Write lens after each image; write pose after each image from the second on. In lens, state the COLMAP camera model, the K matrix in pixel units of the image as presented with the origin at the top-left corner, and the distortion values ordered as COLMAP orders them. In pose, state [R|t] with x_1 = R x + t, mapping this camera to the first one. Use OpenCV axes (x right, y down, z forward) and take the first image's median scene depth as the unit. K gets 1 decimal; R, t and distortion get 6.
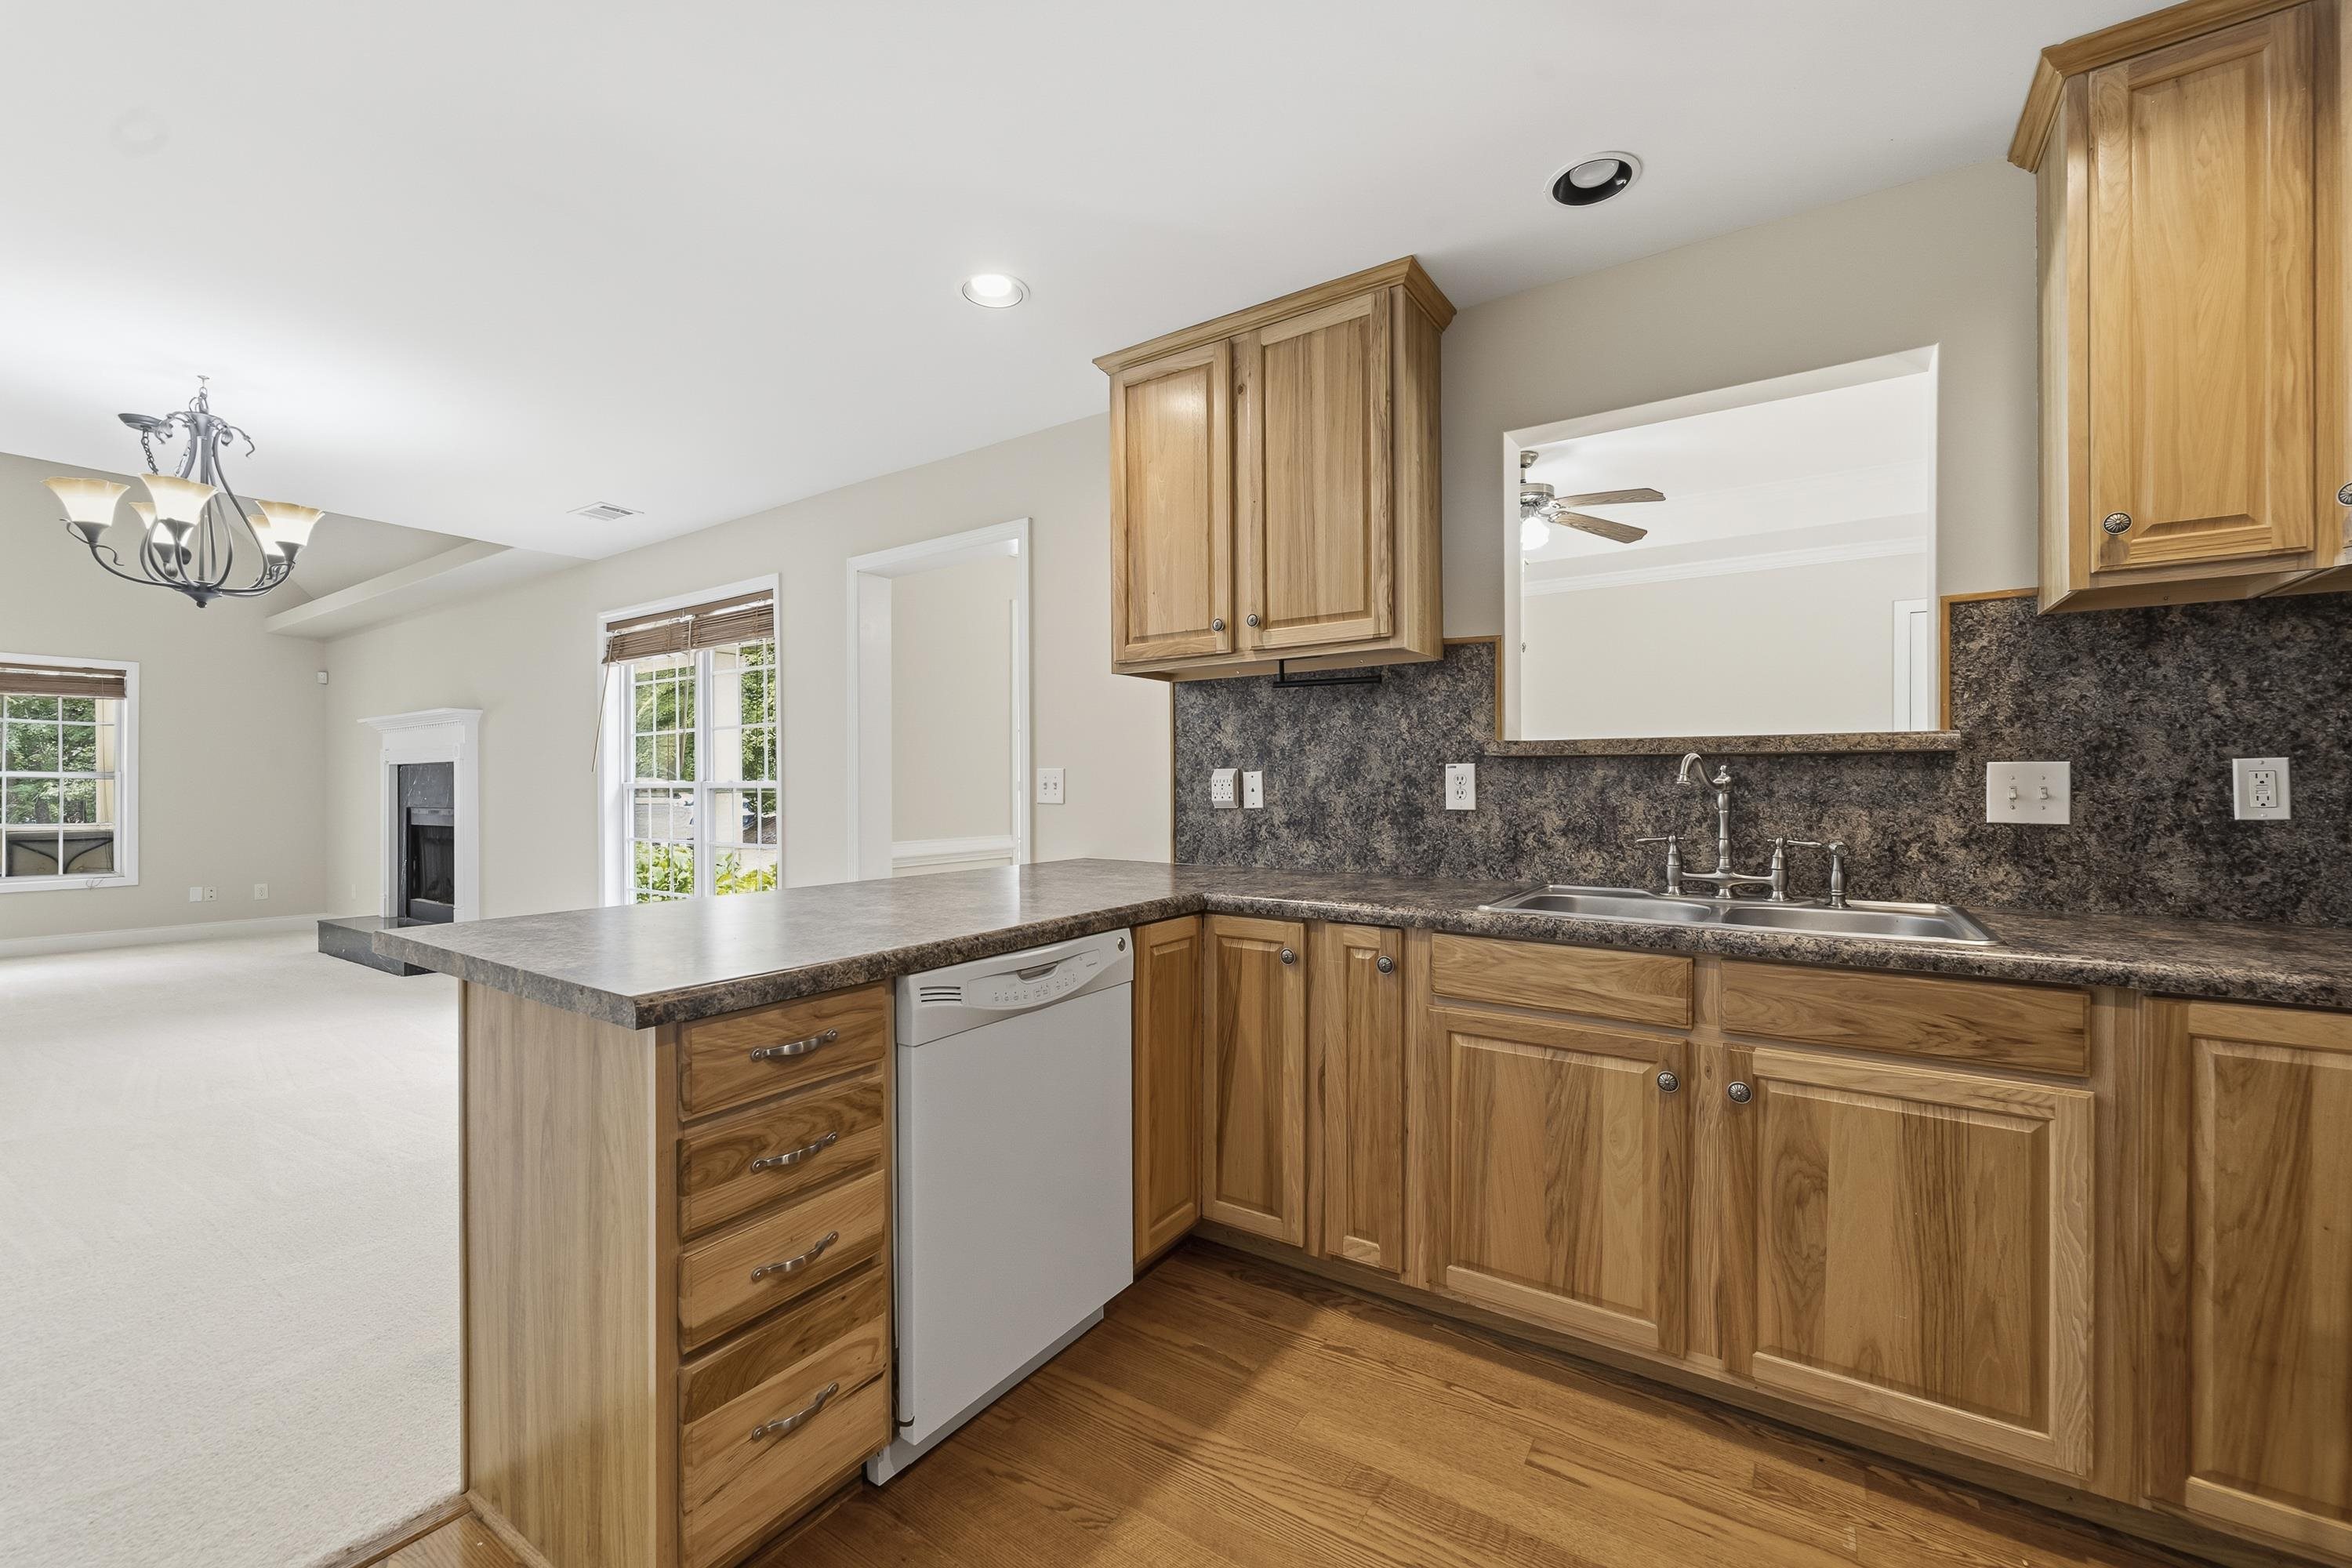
lens RADIAL K [[917.2, 0, 1193.6], [0, 917.2, 786.6], [0, 0, 1]] dist [-0.002869, 0.000162]
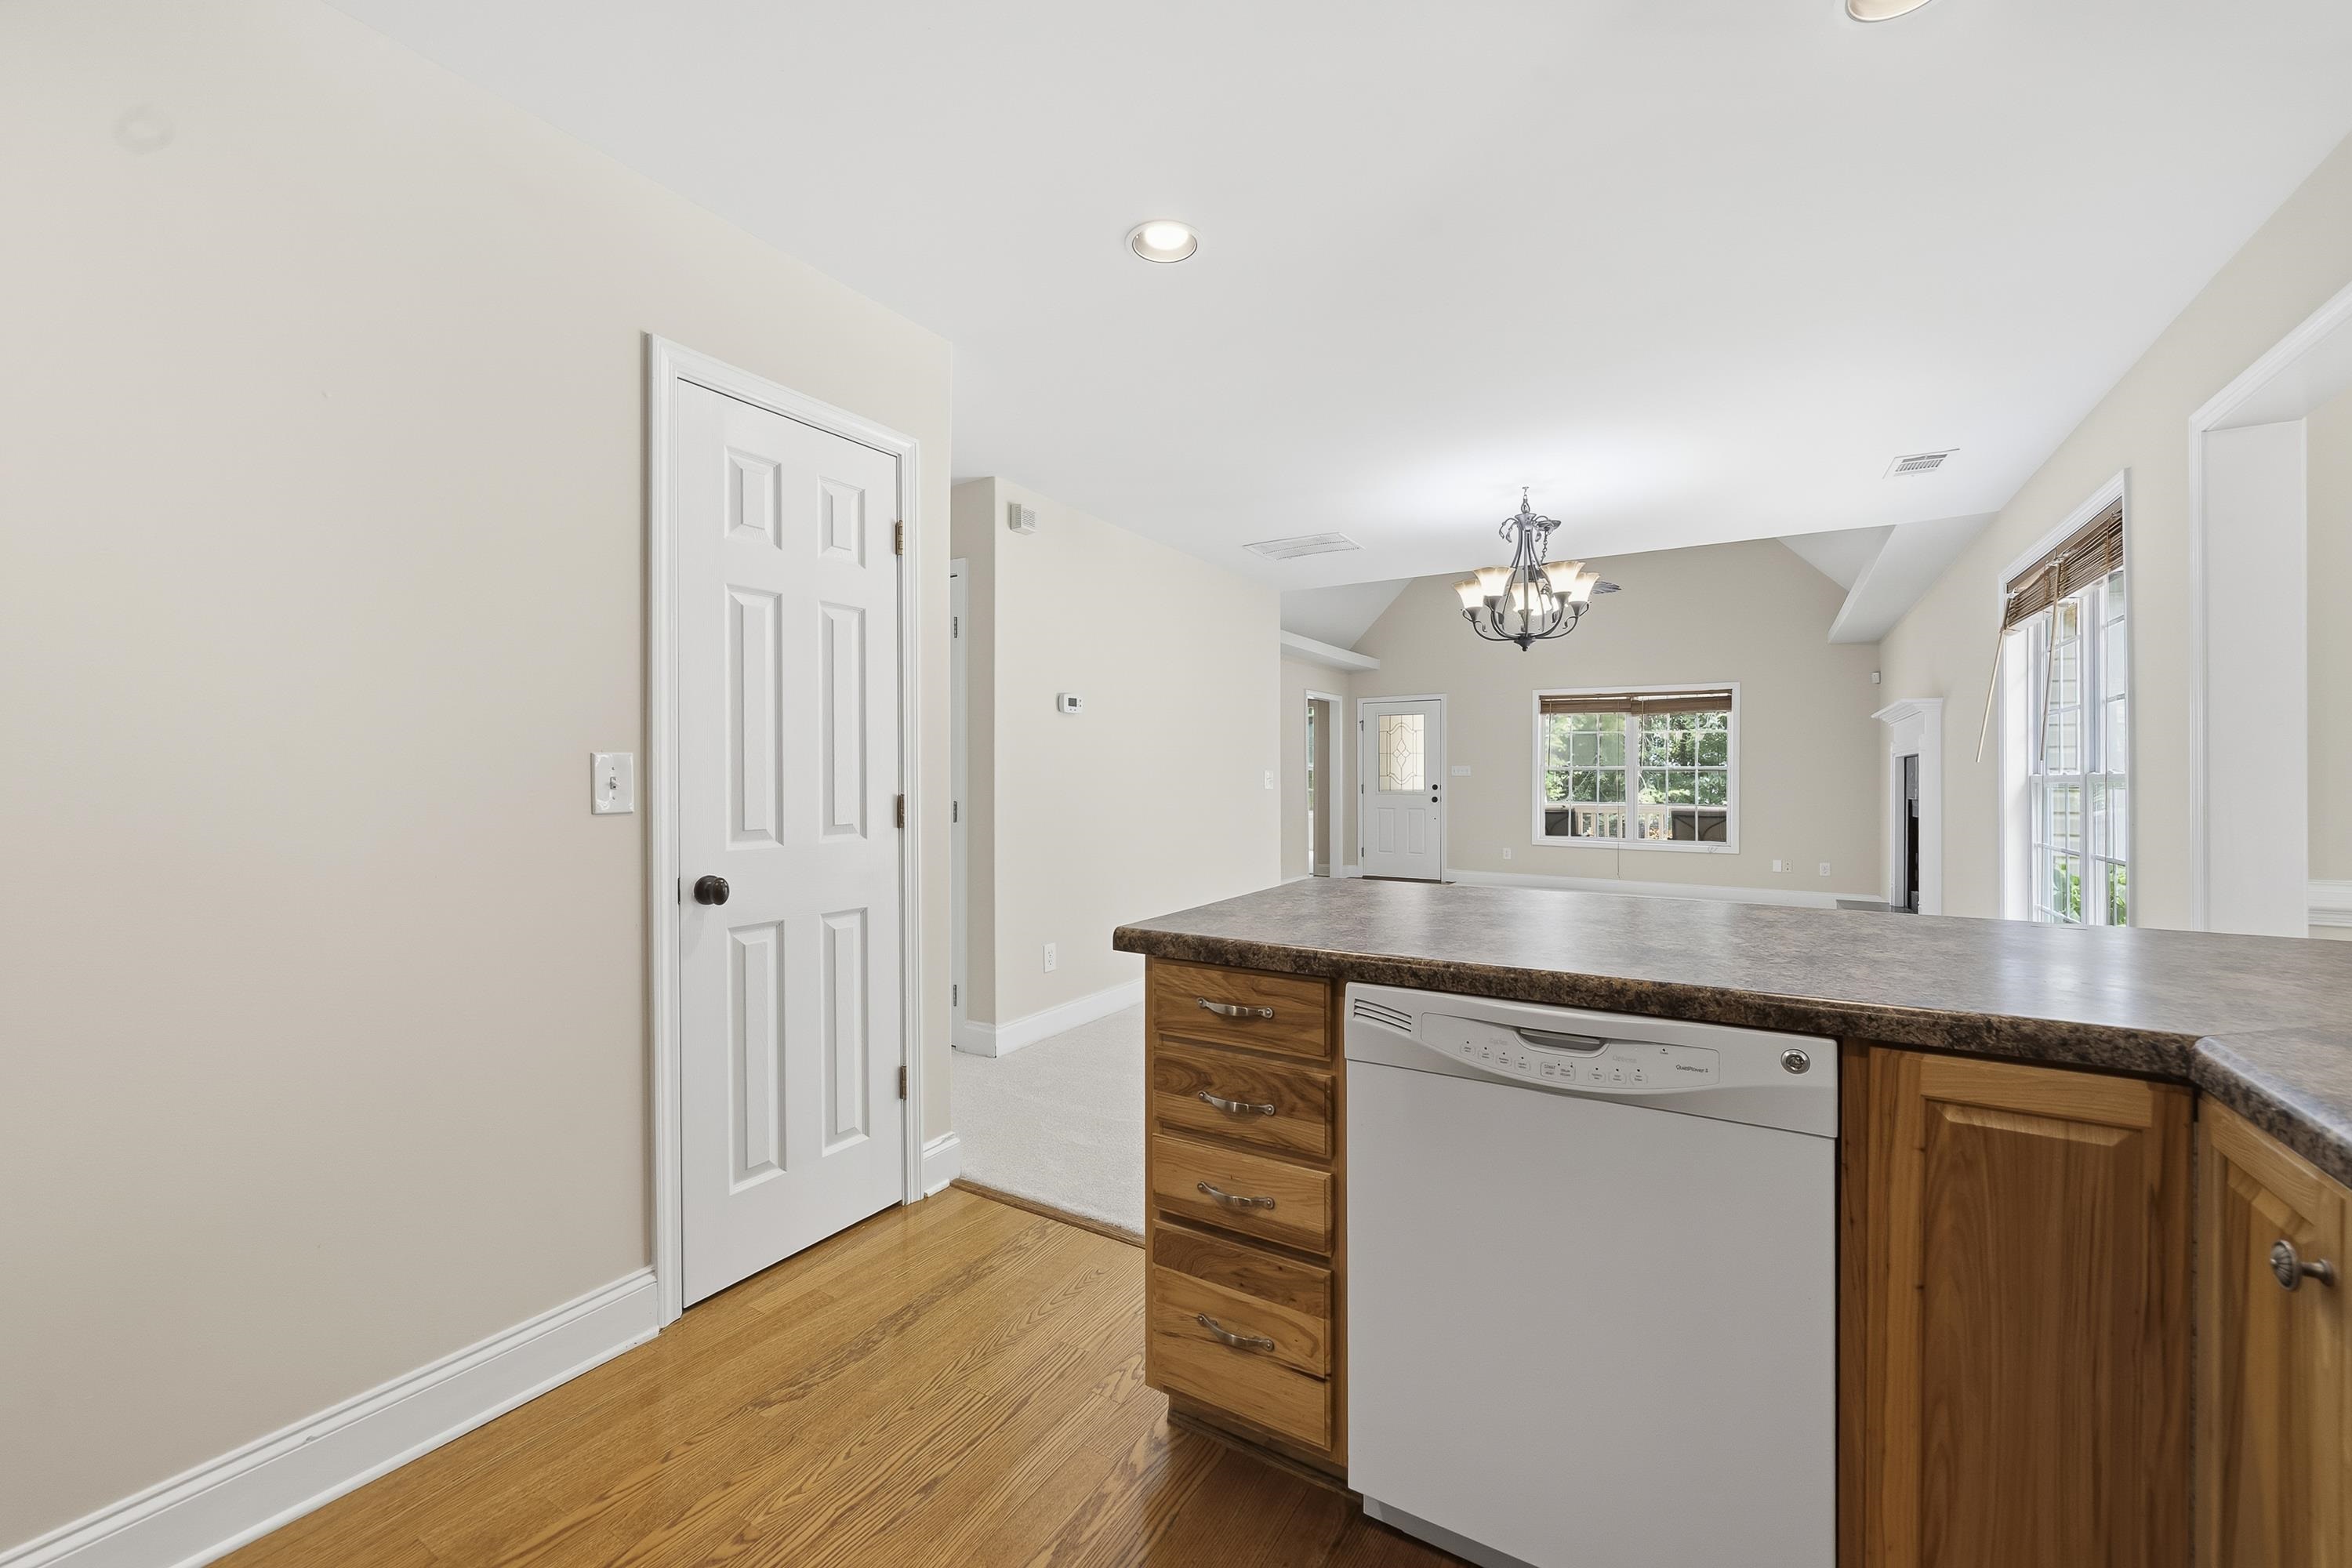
lens RADIAL K [[917.2, 0, 1170.9], [0, 917.2, 782.0], [0, 0, 1]] dist [-0.002869, 0.000162]
pose [[0.039960, 0.006973, -0.999177, 0.535152], [-0.003244, 0.999971, 0.006849, -0.002657], [0.999196, 0.002967, 0.039982, 0.681214]]
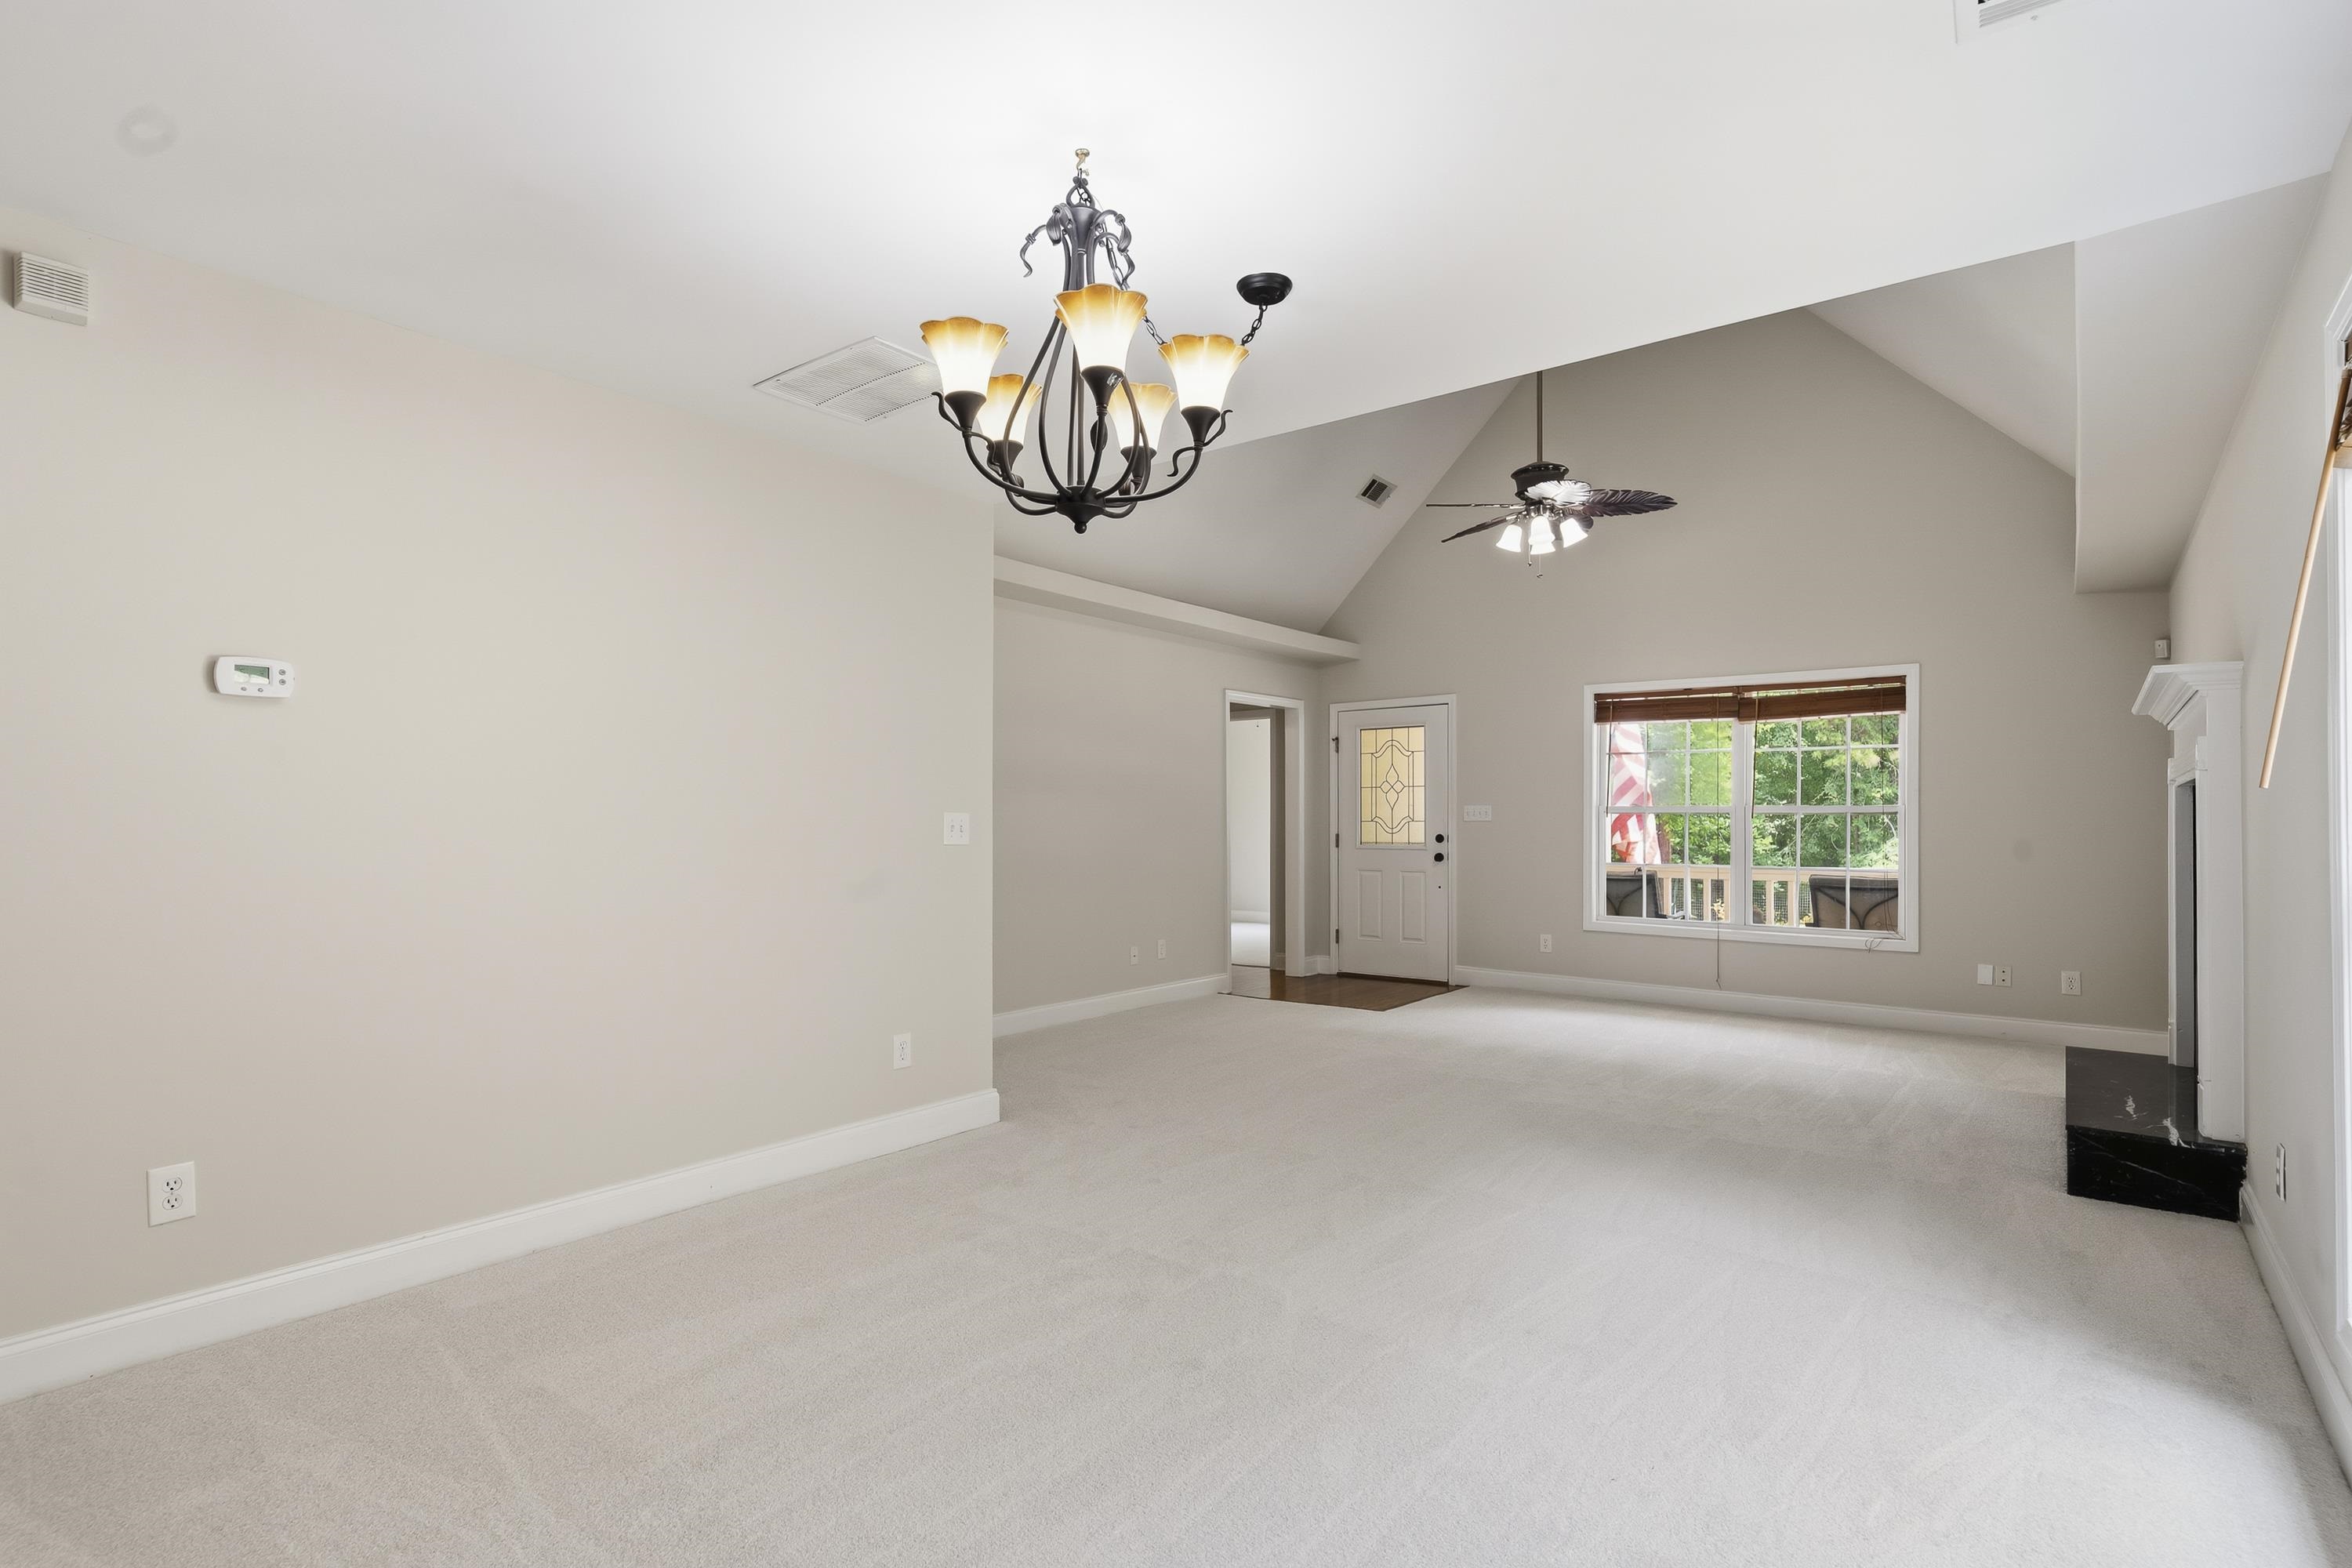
lens RADIAL K [[1093.7, 0, 1217.9], [0, 1093.7, 819.2], [0, 0, 1]] dist [0.004544, 0.000265]
pose [[-0.071138, -0.002301, -0.997464, -0.918793], [-0.001892, 0.999996, -0.002172, -0.003584], [0.997465, 0.001733, -0.071142, 2.287811]]
